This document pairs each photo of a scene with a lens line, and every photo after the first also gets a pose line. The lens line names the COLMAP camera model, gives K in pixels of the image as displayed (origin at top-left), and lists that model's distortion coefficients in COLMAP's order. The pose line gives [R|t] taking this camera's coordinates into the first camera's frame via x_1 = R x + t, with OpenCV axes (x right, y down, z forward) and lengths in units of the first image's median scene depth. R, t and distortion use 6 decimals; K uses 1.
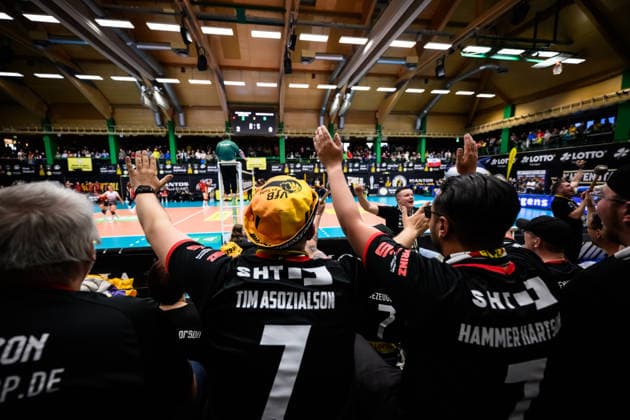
lens RADIAL K [[245.4, 0, 312.5], [0, 245.4, 209.8], [0, 0, 1]] dist [-0.000929, 0.000085]
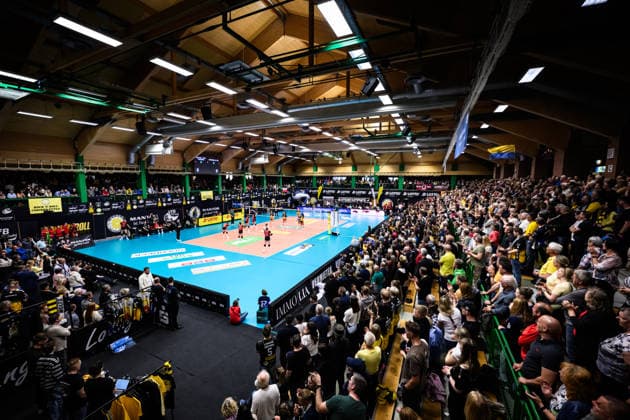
lens RADIAL K [[245.4, 0, 312.5], [0, 245.4, 209.8], [0, 0, 1]] dist [-0.000929, 0.000085]
pose [[0.578469, -0.077161, 0.812047, -1.027700], [0.094531, 0.995150, 0.027219, -0.097654], [-0.810209, 0.061018, 0.582957, -0.238303]]
